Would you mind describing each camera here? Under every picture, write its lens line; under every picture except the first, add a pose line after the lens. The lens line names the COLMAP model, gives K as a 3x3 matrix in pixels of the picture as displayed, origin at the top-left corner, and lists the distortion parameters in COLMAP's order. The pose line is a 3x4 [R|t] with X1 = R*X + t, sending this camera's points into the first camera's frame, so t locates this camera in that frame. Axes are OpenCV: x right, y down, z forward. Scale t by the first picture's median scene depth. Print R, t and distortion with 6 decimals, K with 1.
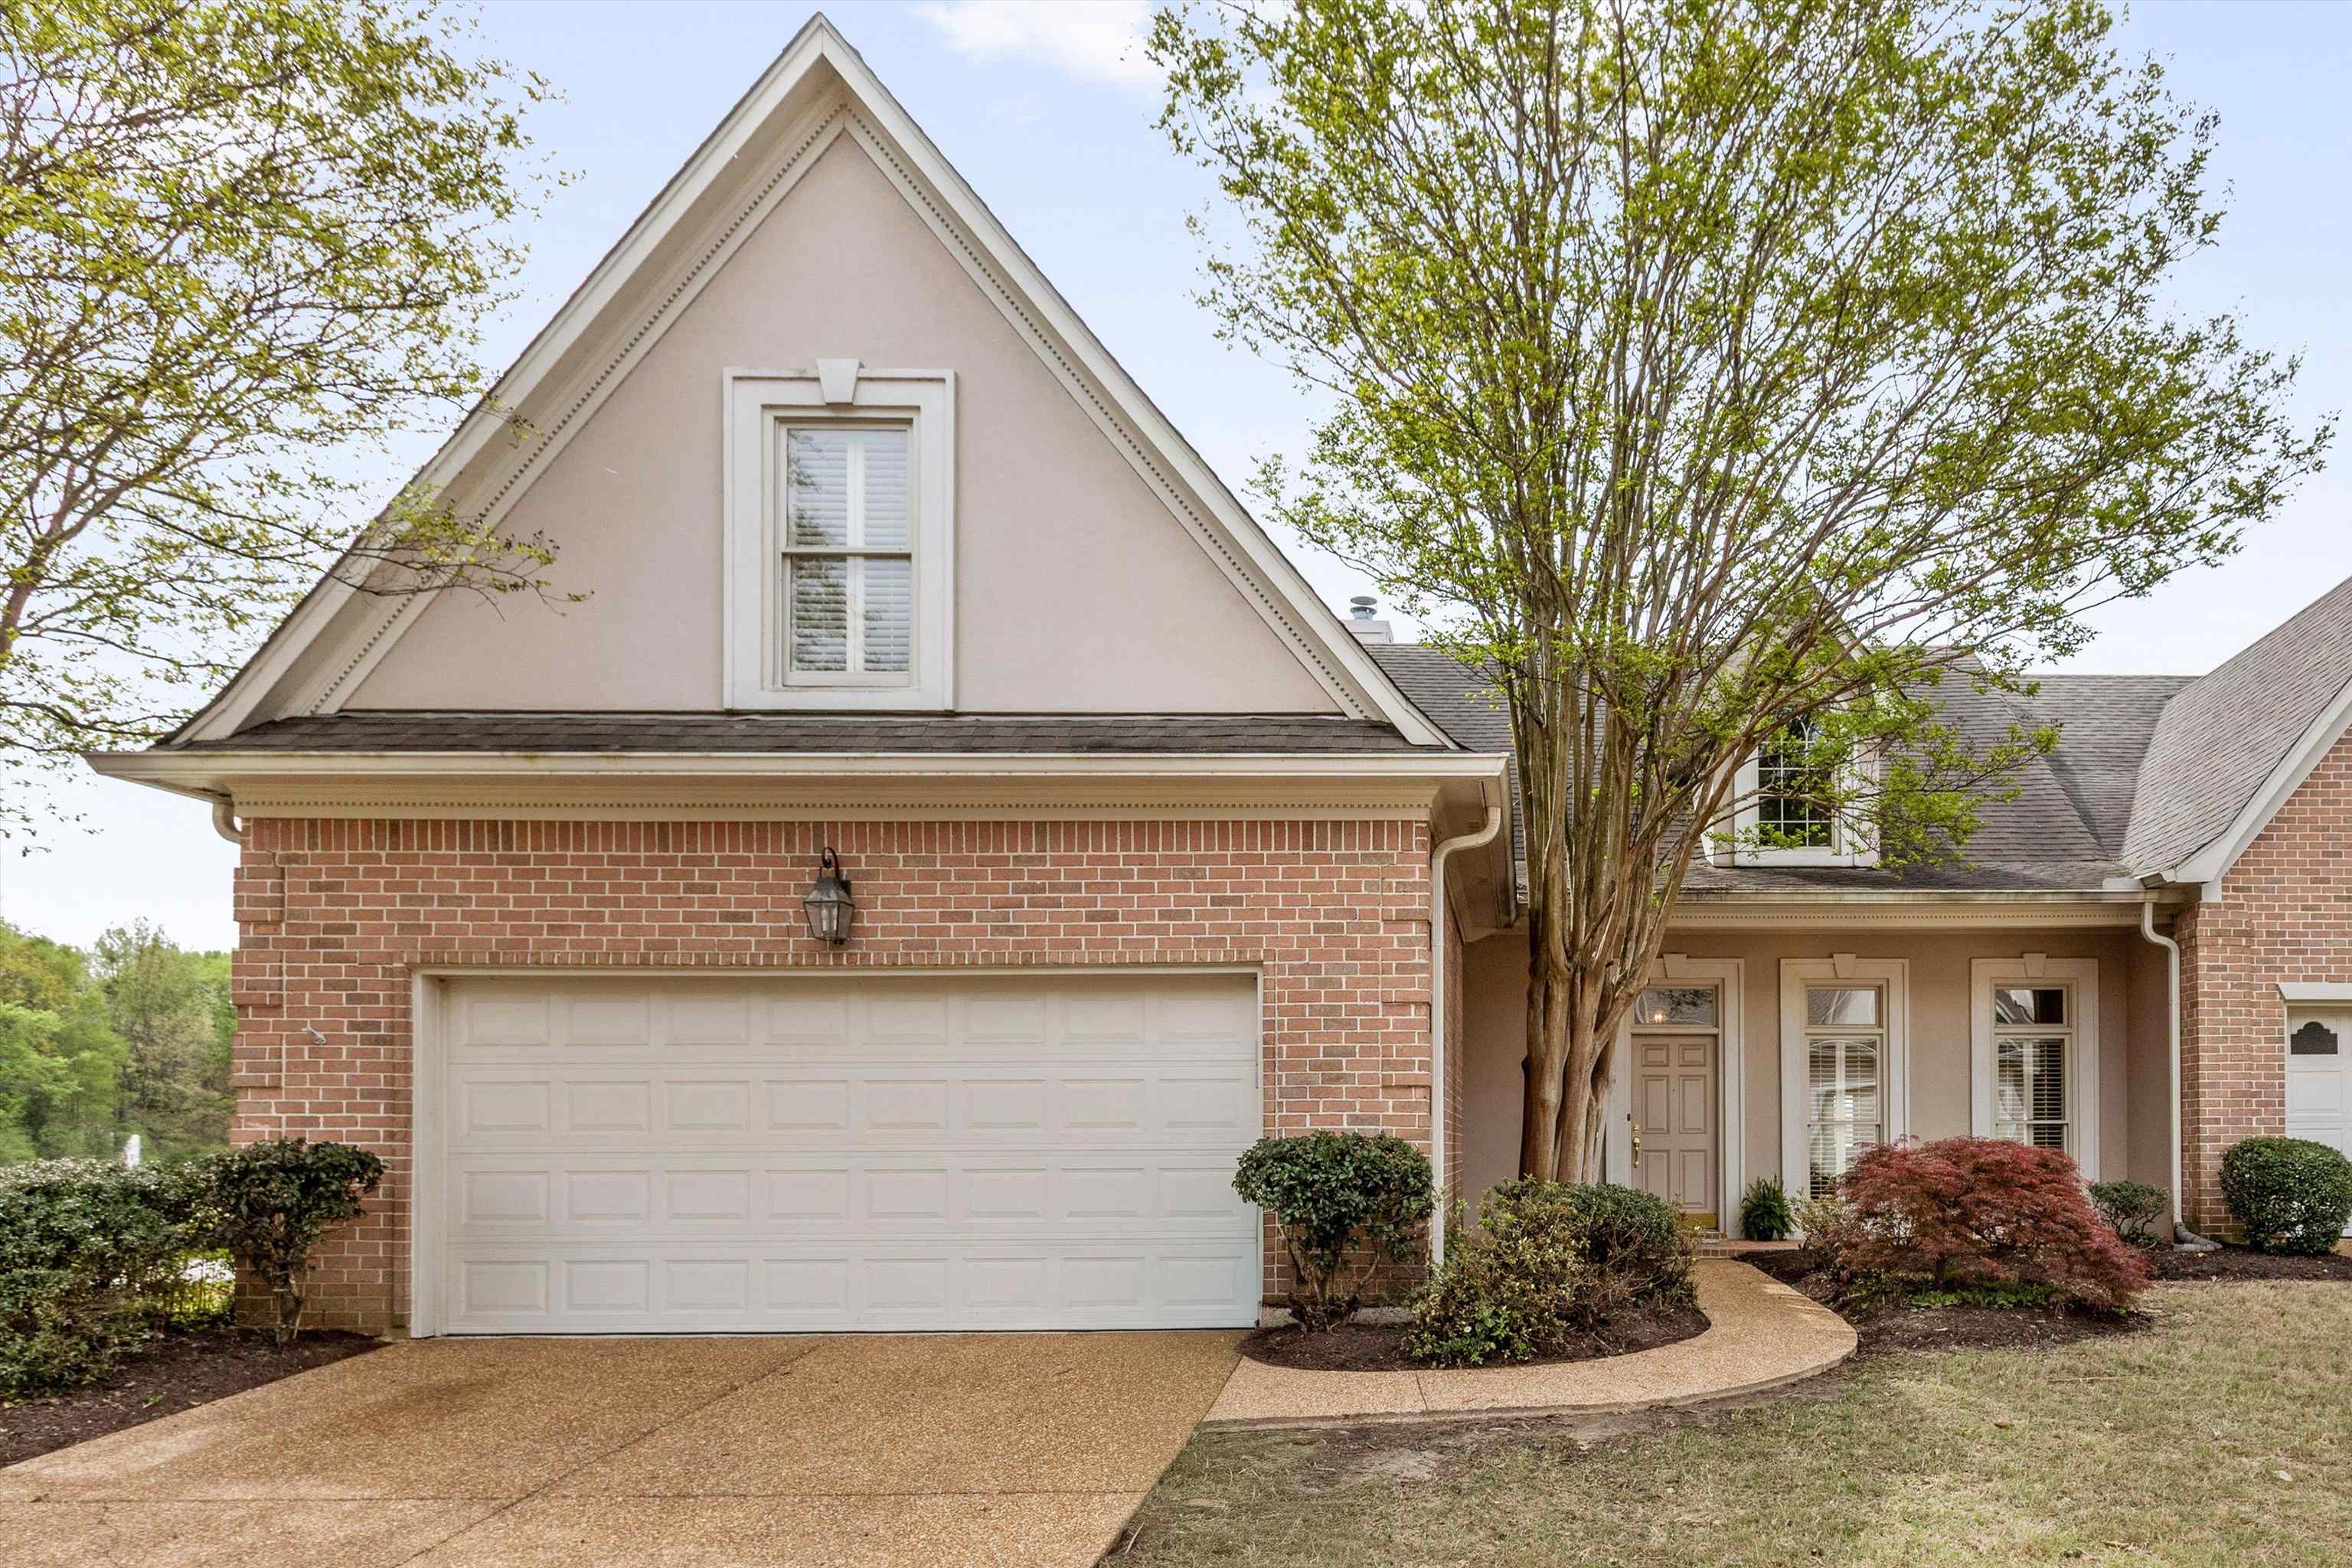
lens RADIAL K [[1682.2, 0, 1176.0], [0, 1682.2, 784.0], [0, 0, 1]] dist [0.002340, -0.001511]
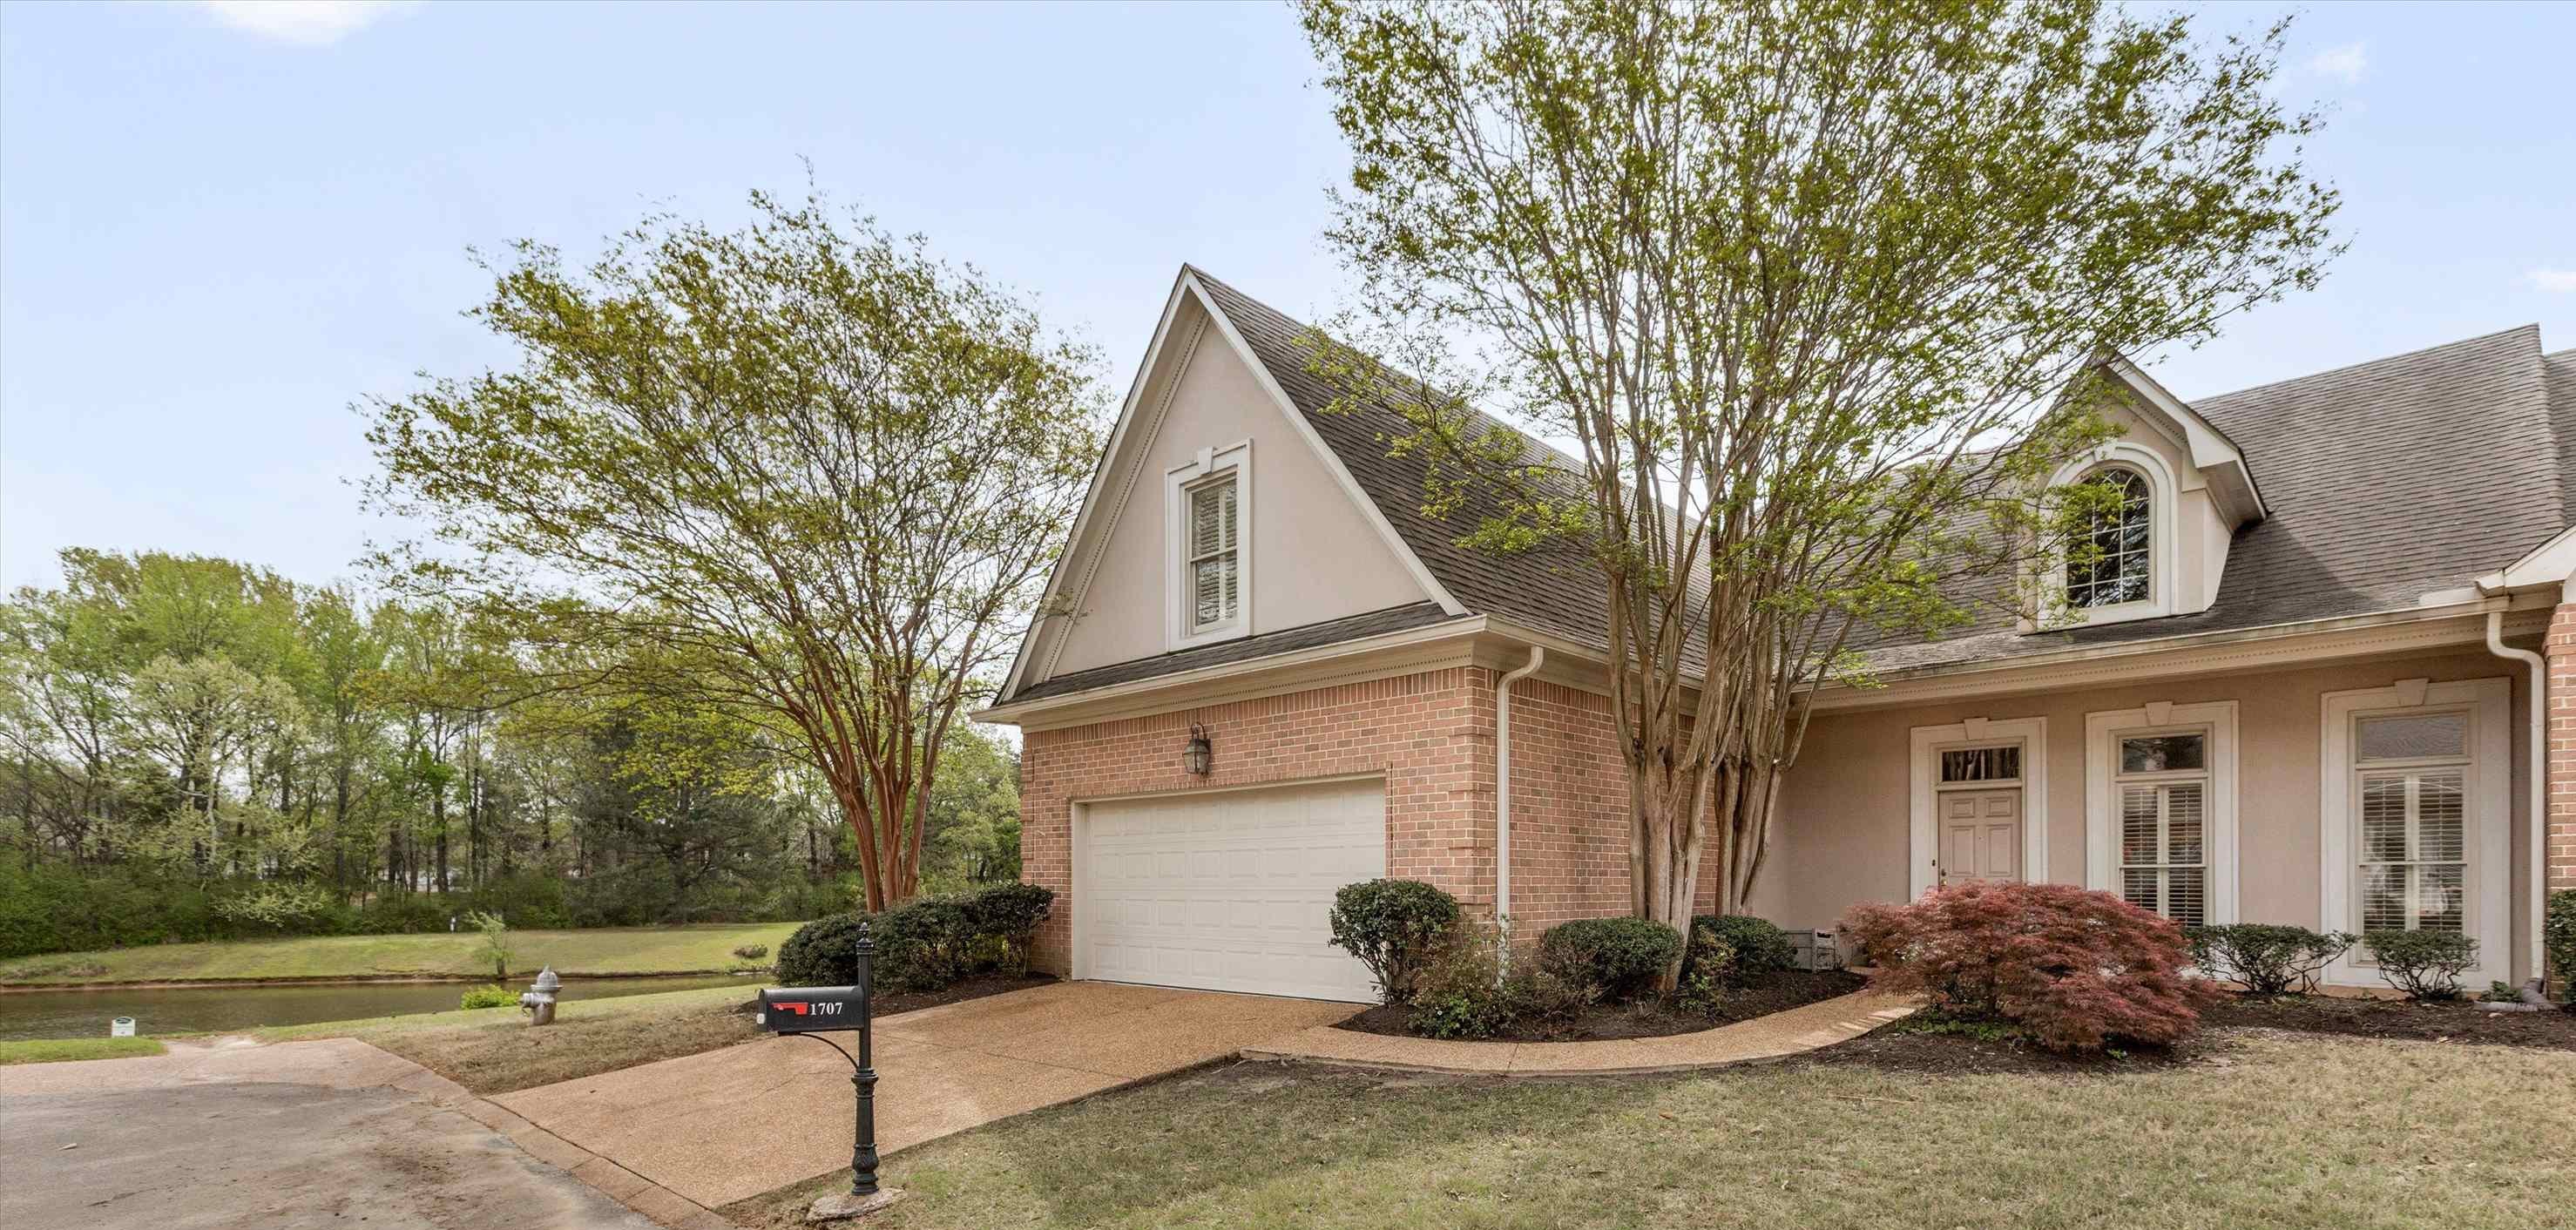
lens RADIAL K [[1210.3, 0, 1288.2], [0, 1210.3, 580.1], [0, 0, 1]] dist [-0.000228, -0.000424]
pose [[0.694763, -0.174186, -0.697828, 0.797995], [0.149875, 0.983994, -0.096399, 0.026904], [0.703450, -0.037612, 0.709749, 0.141962]]
